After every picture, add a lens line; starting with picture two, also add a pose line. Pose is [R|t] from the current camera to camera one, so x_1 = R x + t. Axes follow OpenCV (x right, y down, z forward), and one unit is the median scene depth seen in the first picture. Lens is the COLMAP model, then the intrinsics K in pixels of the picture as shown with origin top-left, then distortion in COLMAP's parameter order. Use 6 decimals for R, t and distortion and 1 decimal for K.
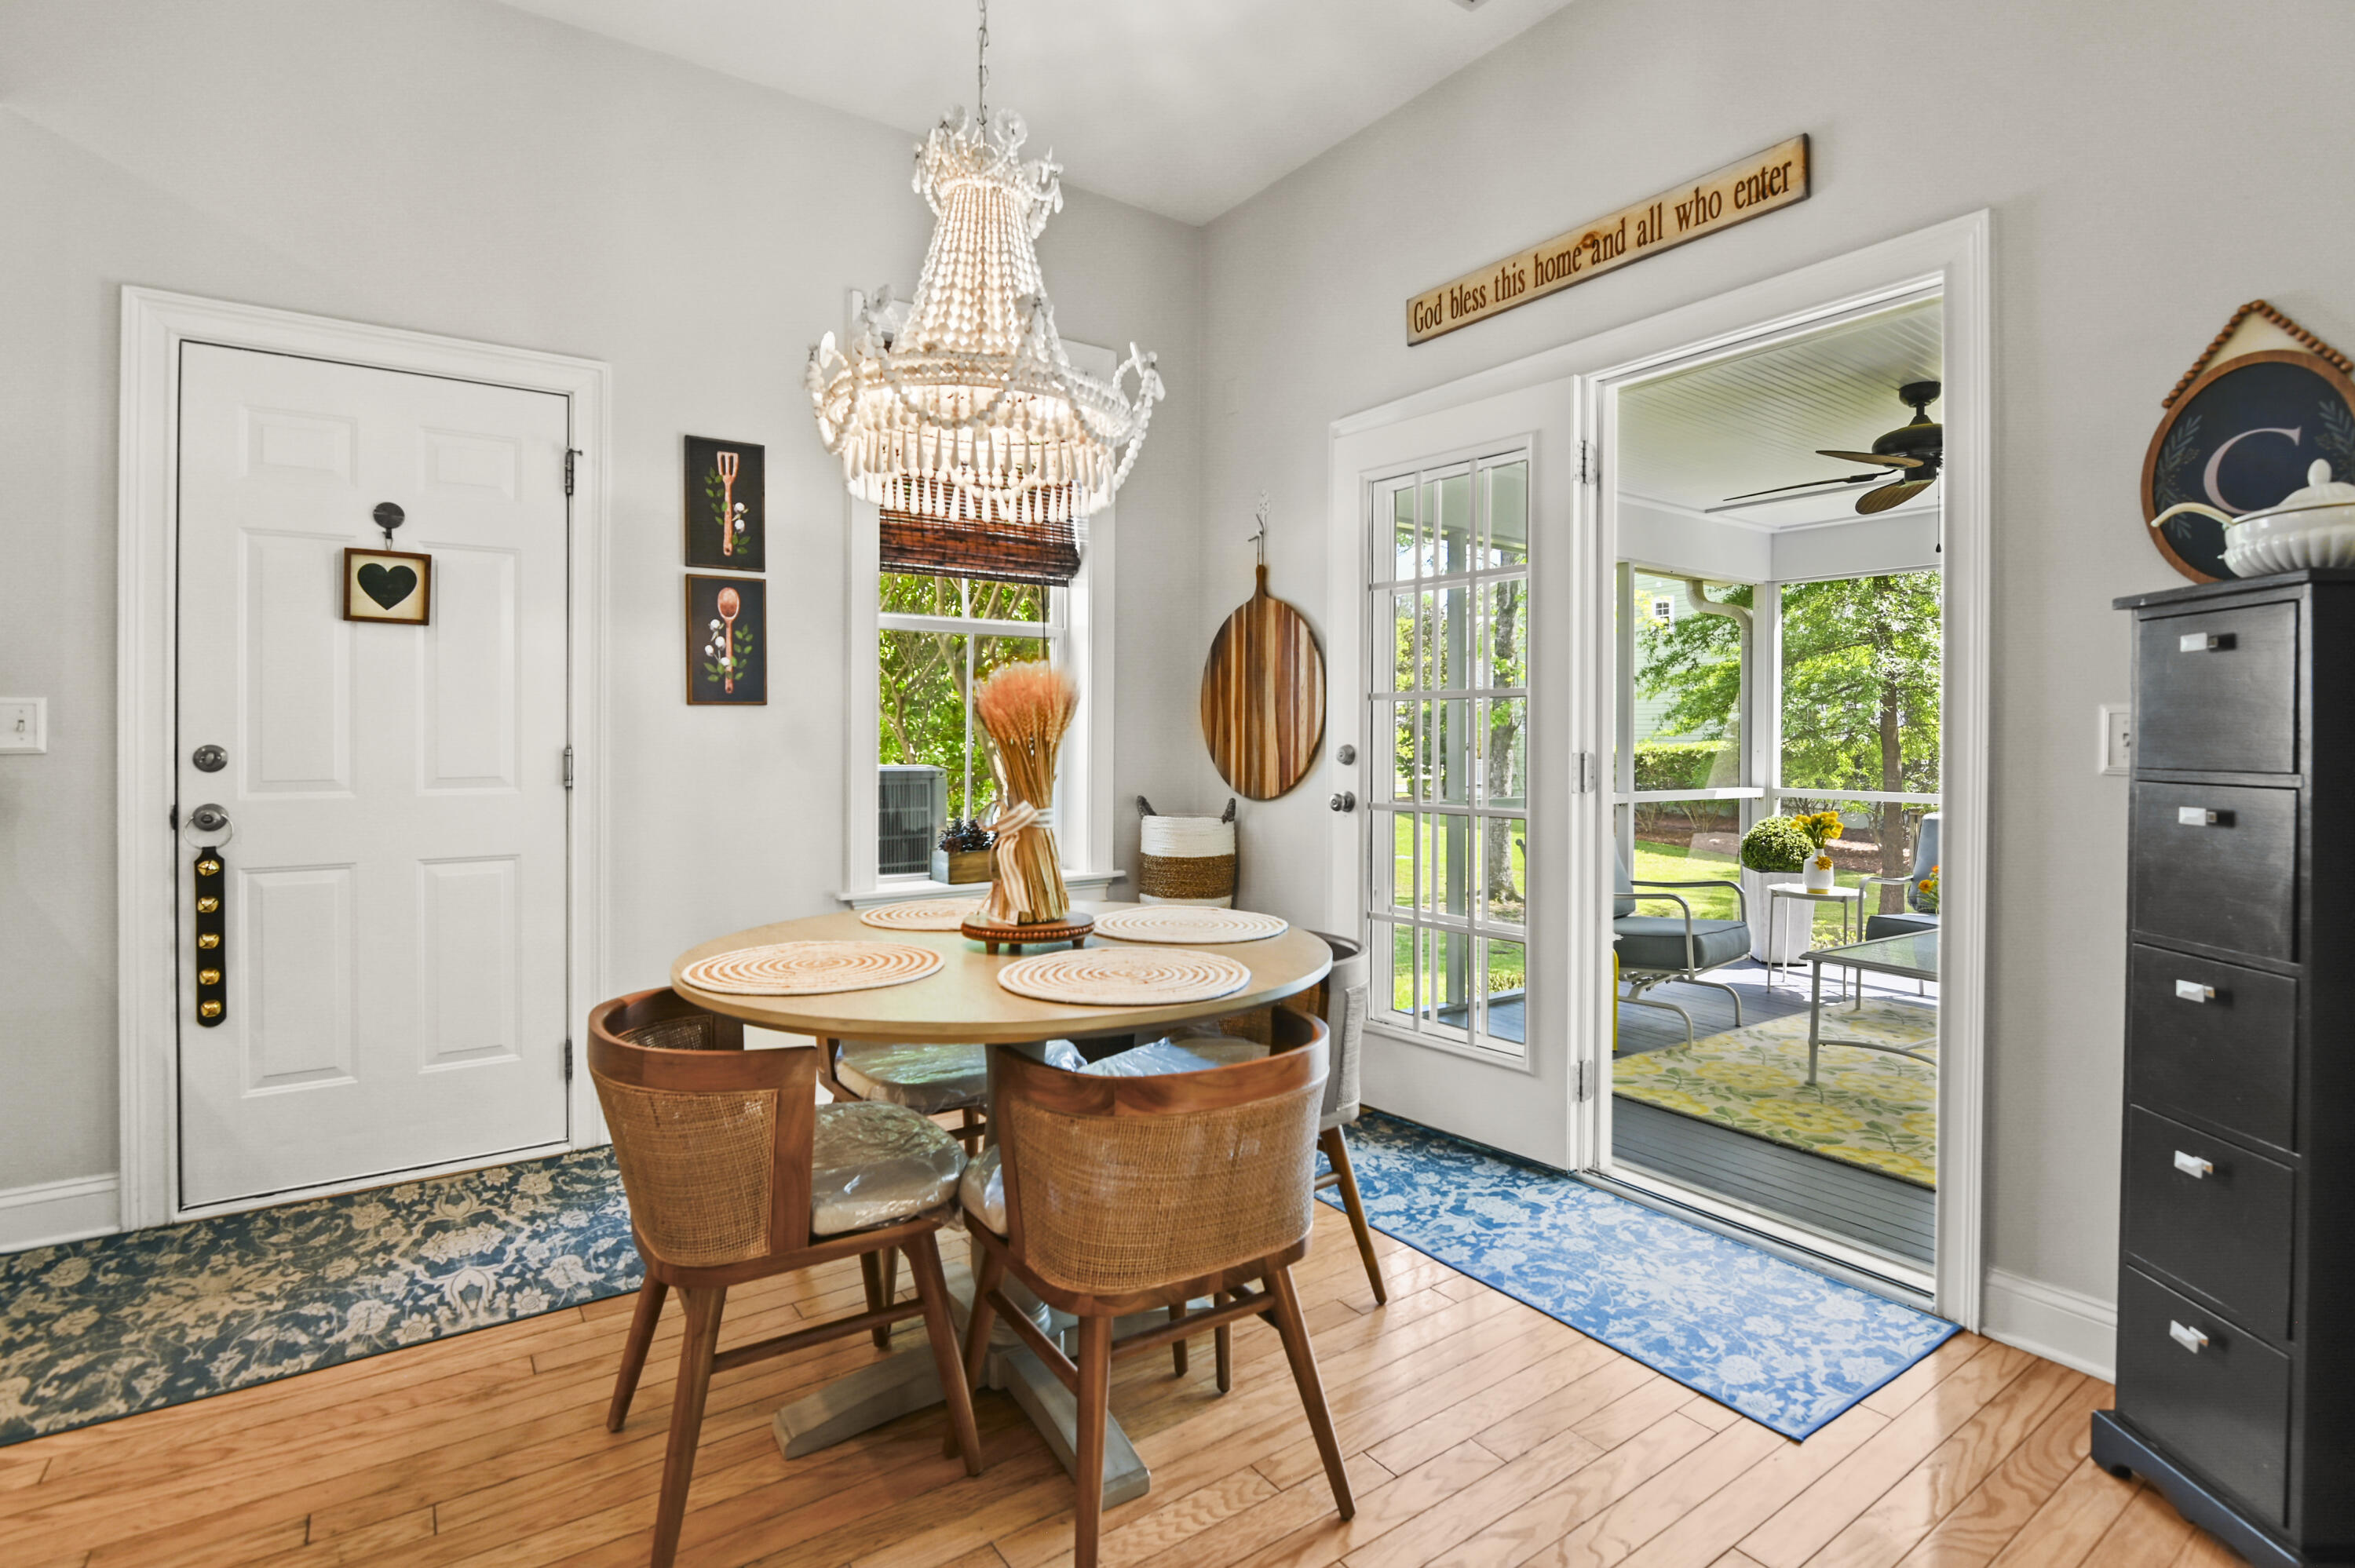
lens RADIAL K [[1125.2, 0, 1184.6], [0, 1125.2, 739.1], [0, 0, 1]] dist [-0.015900, -0.000585]
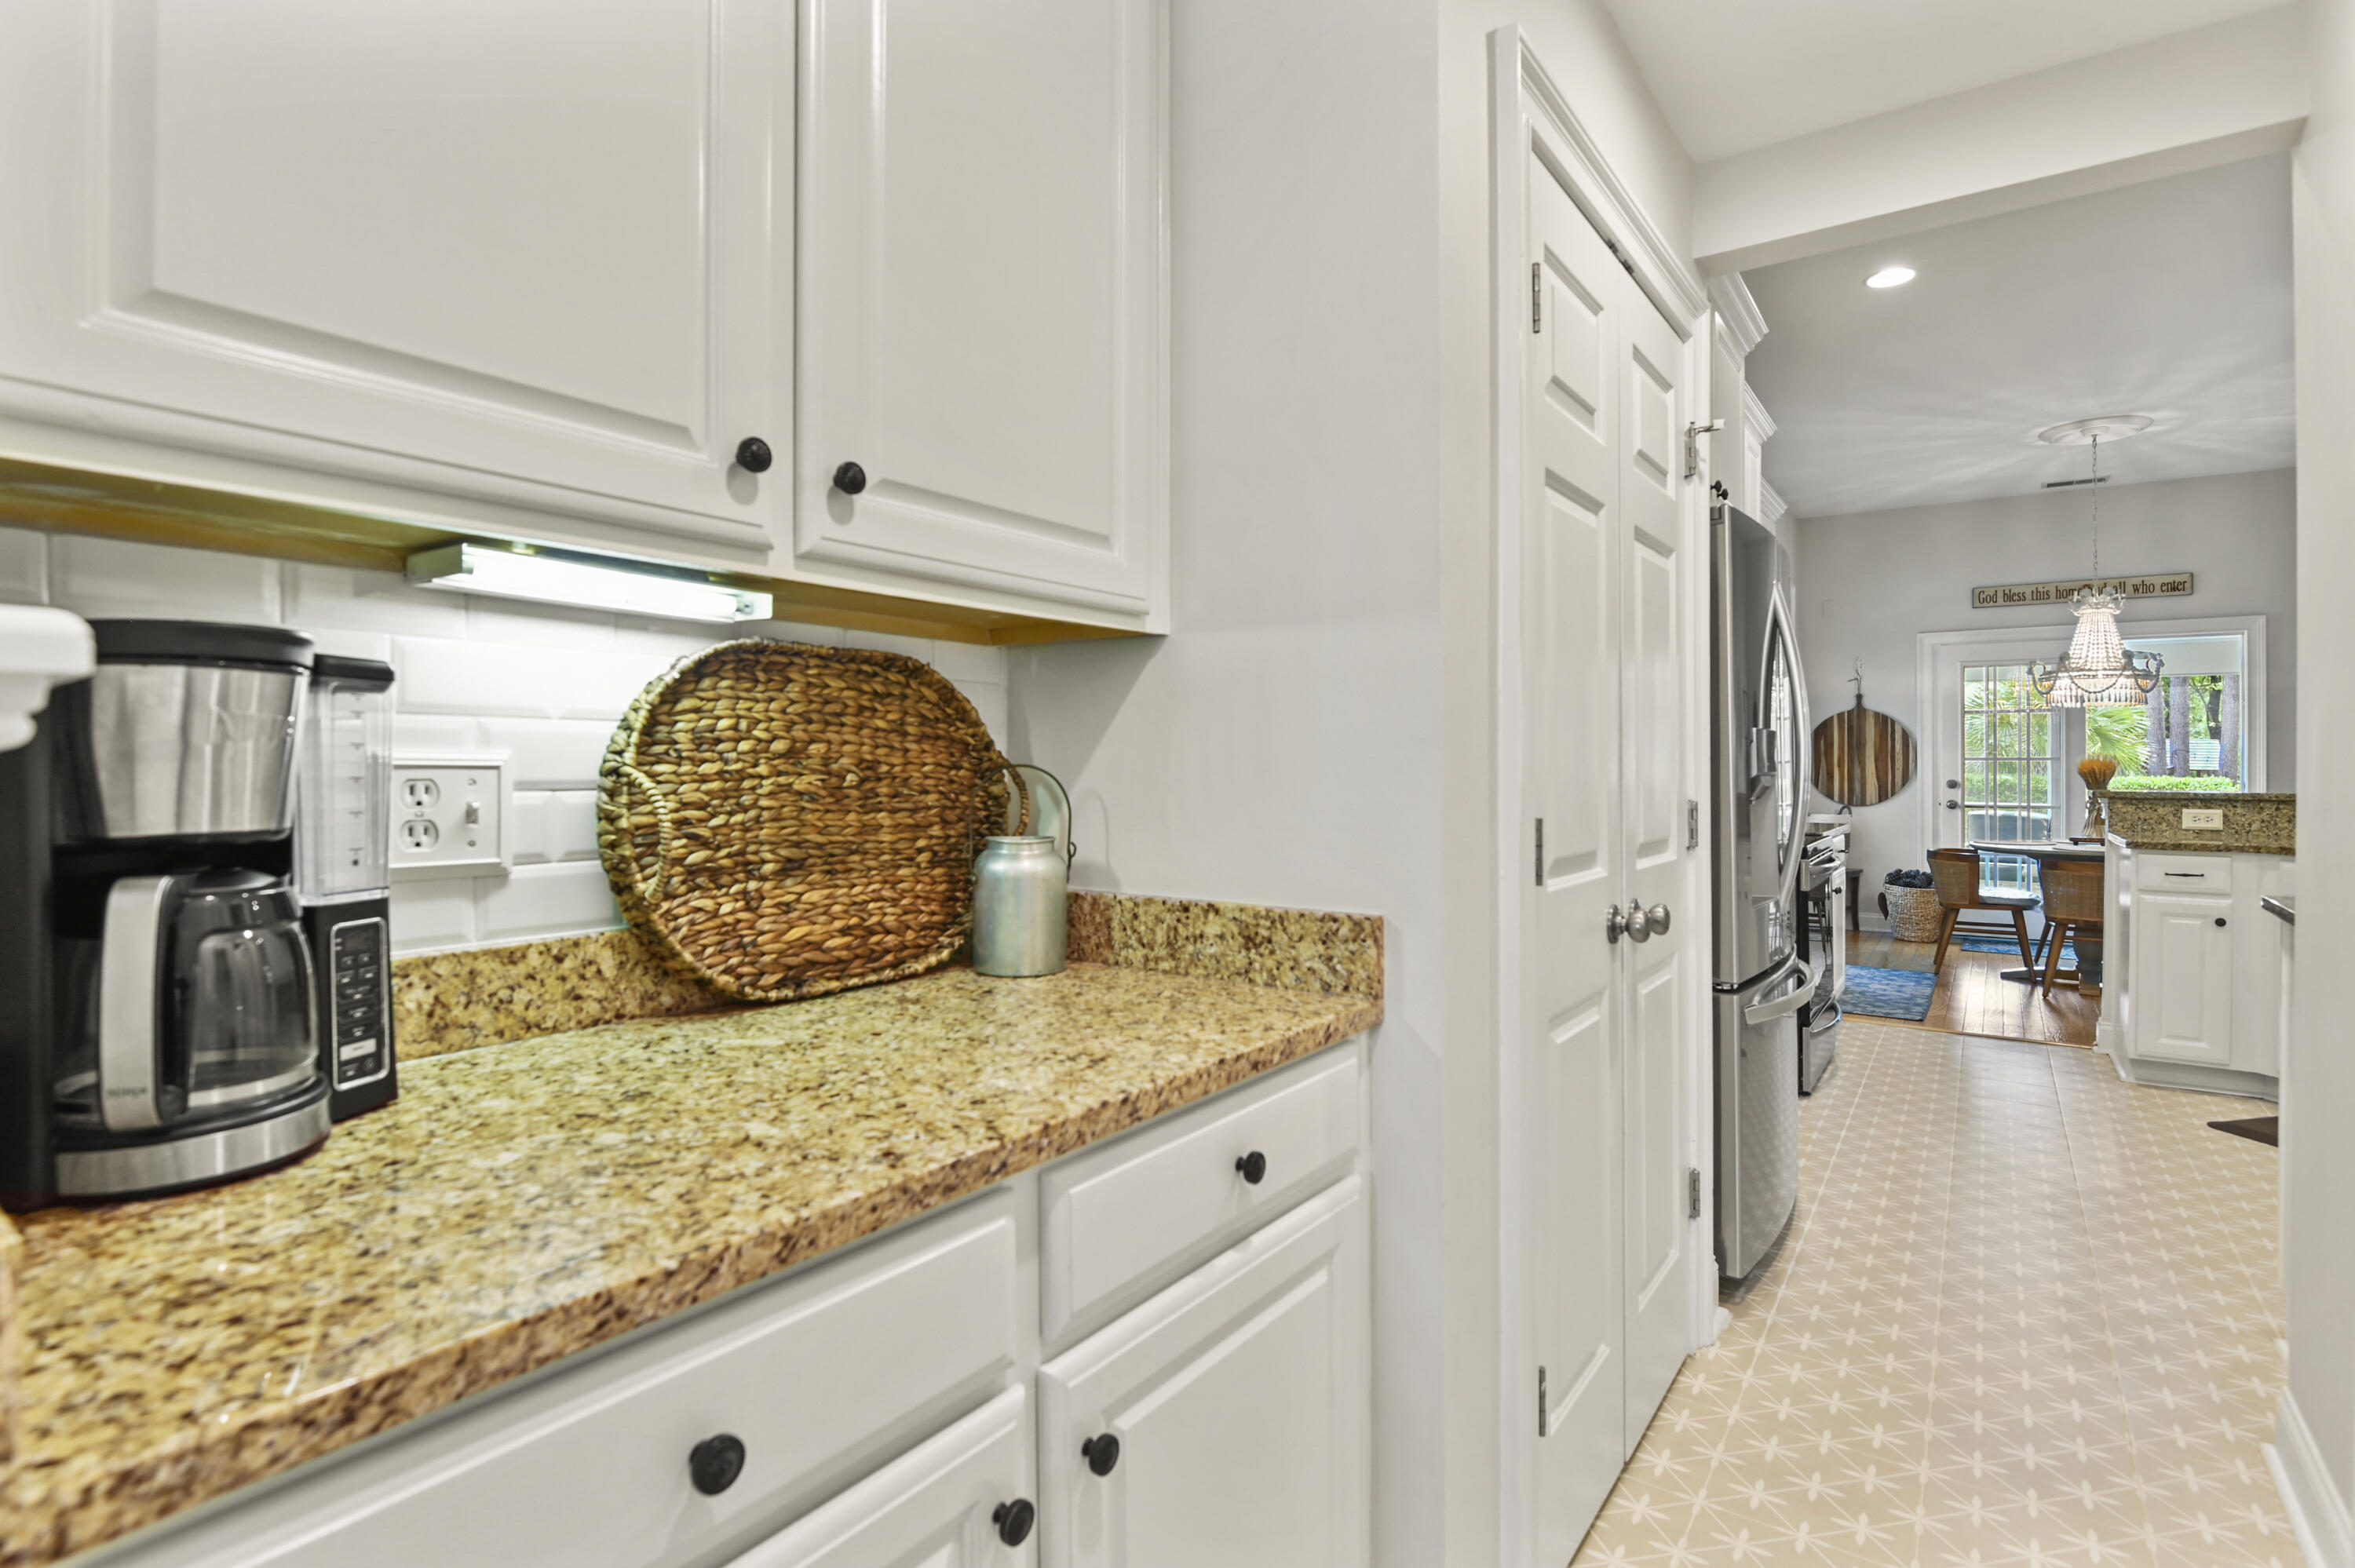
lens RADIAL K [[1135.3, 0, 1182.0], [0, 1135.3, 766.8], [0, 0, 1]] dist [-0.017142, -0.000050]
pose [[0.948213, -0.002402, 0.317627, -2.828756], [0.002056, 0.999997, 0.001423, -0.038046], [-0.317630, -0.000697, 0.948215, -0.930560]]
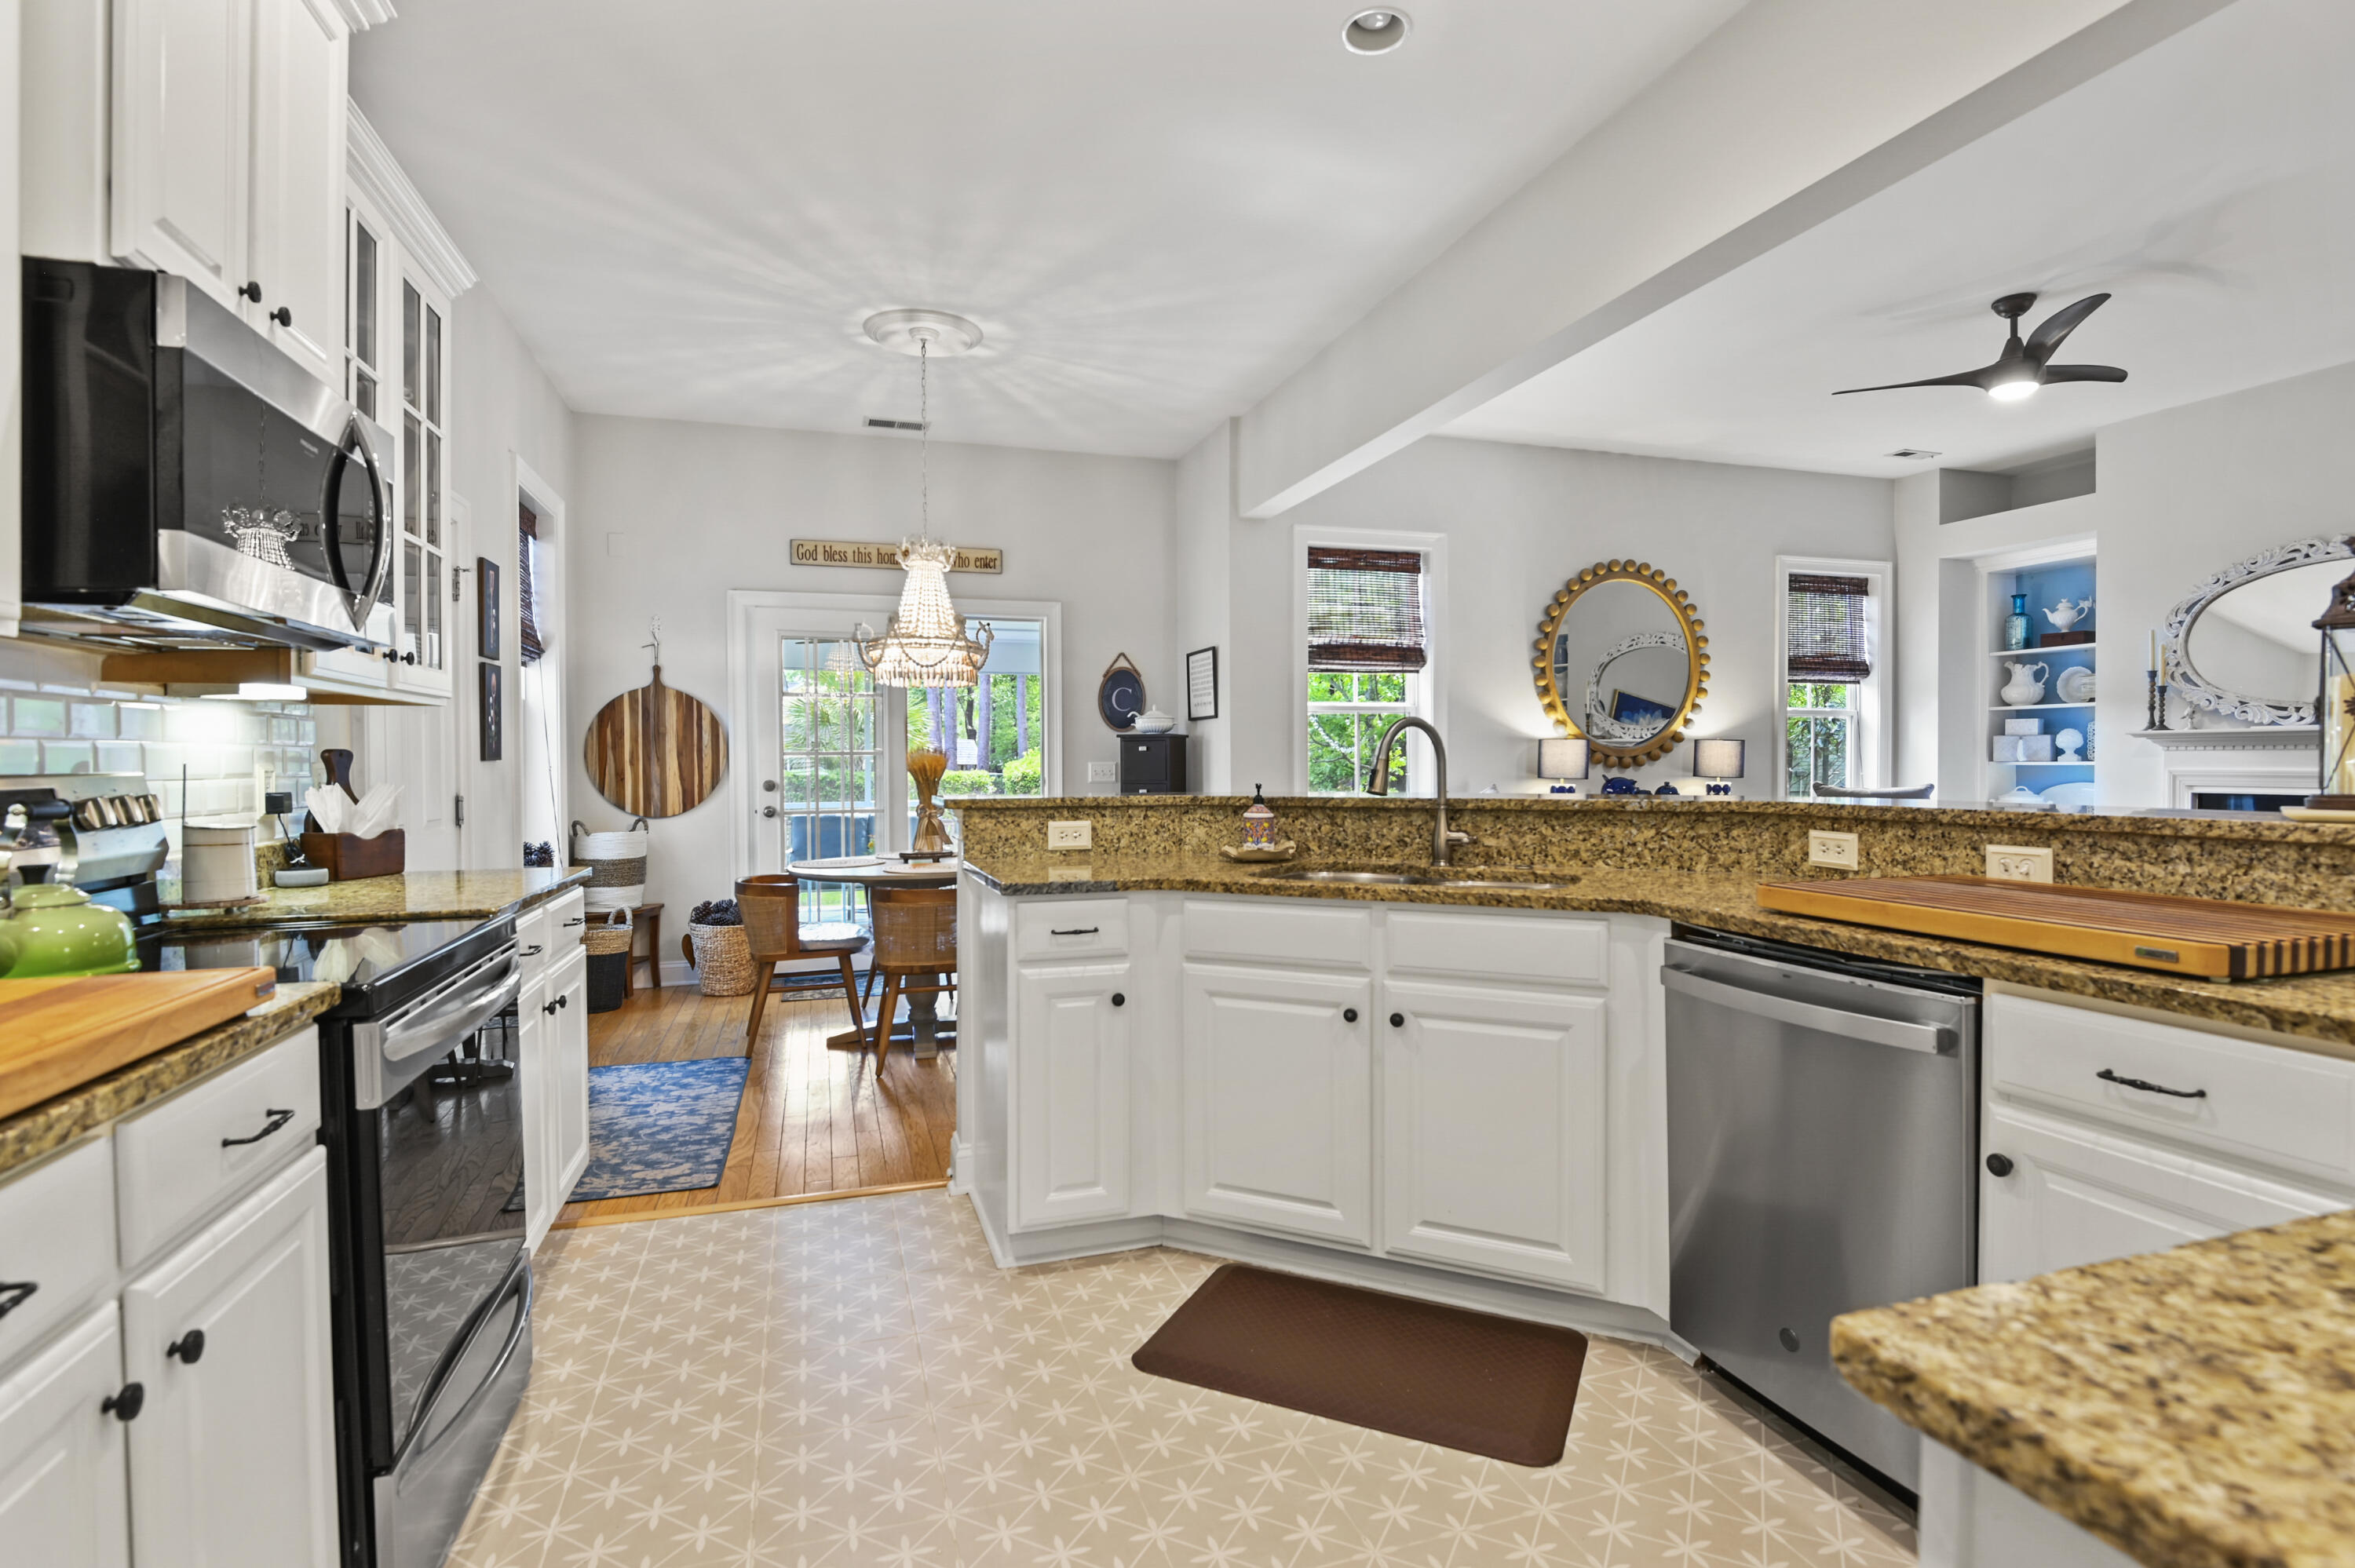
lens RADIAL K [[1135.3, 0, 1182.0], [0, 1135.3, 766.8], [0, 0, 1]] dist [-0.017142, -0.000050]
pose [[0.306489, -0.010757, 0.951813, -1.873899], [0.008780, 0.999926, 0.008473, -0.035290], [-0.951834, 0.005760, 0.306561, -0.250917]]
